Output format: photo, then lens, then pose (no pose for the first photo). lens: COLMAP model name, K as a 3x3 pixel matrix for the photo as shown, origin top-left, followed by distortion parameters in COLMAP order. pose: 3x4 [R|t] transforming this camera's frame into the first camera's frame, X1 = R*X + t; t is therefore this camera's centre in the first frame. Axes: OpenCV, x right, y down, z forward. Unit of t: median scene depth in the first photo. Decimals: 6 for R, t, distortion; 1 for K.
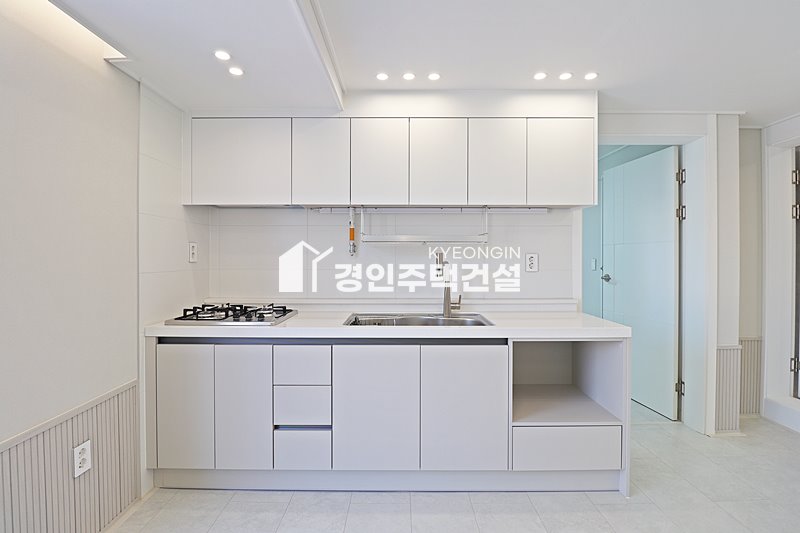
lens RADIAL K [[379.1, 0, 398.2], [0, 379.1, 259.7], [0, 0, 1]] dist [-0.013774, -0.001183]
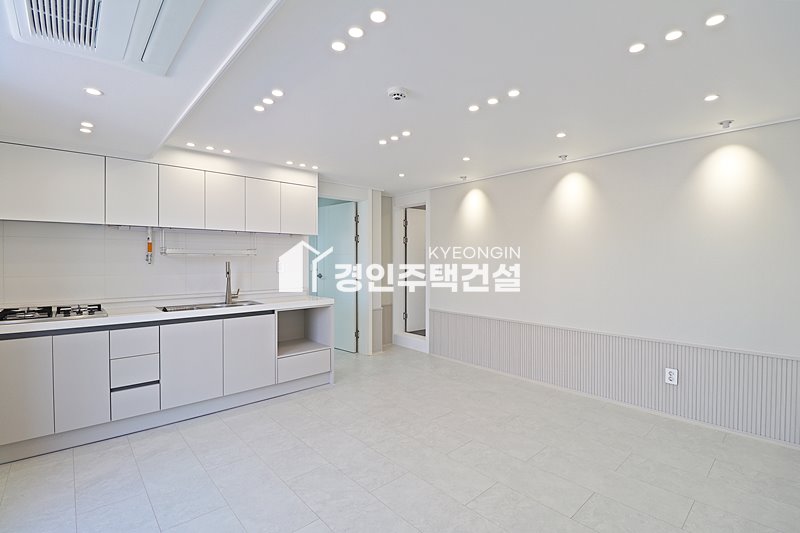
lens RADIAL K [[372.5, 0, 397.7], [0, 372.5, 261.9], [0, 0, 1]] dist [0.000513, -0.016347]
pose [[0.745311, -0.004759, 0.666700, -0.385368], [0.003241, 0.999989, 0.003514, -0.020393], [-0.666709, -0.000458, 0.745318, -0.601206]]
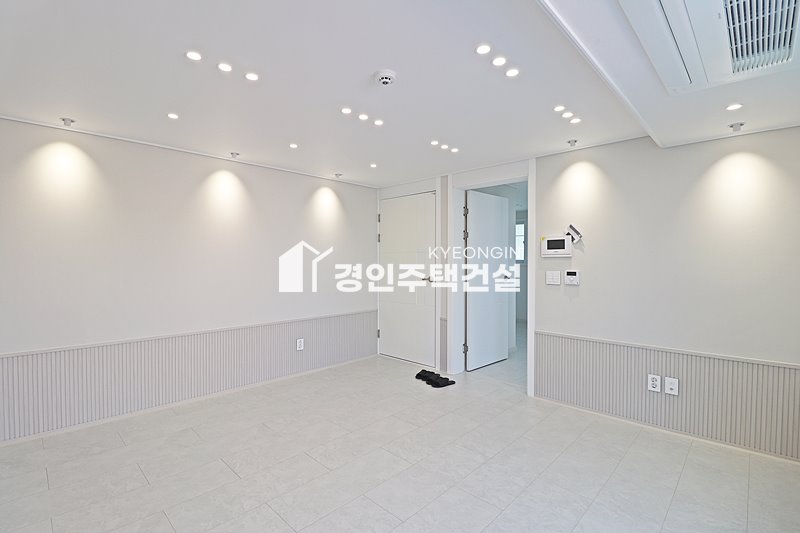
lens RADIAL K [[372.5, 0, 397.7], [0, 372.5, 261.9], [0, 0, 1]] dist [0.000513, -0.016347]
pose [[-0.720524, -0.008217, 0.693382, -0.378473], [-0.003896, 0.999962, 0.007801, -0.022986], [-0.693419, 0.002919, -0.720528, 0.706036]]
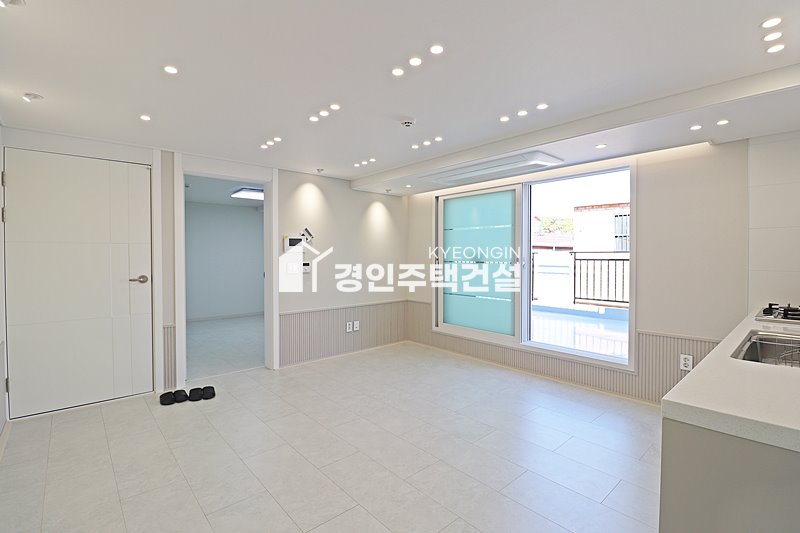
lens RADIAL K [[372.5, 0, 397.7], [0, 372.5, 261.9], [0, 0, 1]] dist [0.000513, -0.016347]
pose [[-0.755366, 0.016019, -0.655107, 1.049336], [0.002742, 0.999770, 0.021285, -0.022264], [0.655297, 0.014282, -0.755236, 0.987349]]
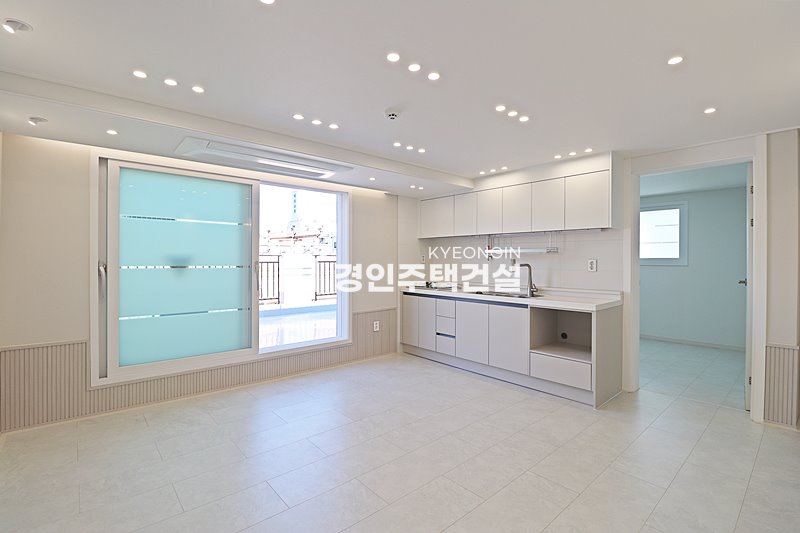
lens RADIAL K [[369.9, 0, 398.5], [0, 369.9, 260.0], [0, 0, 1]] dist [-0.017725, -0.000939]
pose [[0.658978, 0.003675, -0.752154, 1.074792], [-0.006880, 0.999976, -0.001141, -0.007927], [0.752131, 0.005926, 0.658987, -0.601733]]
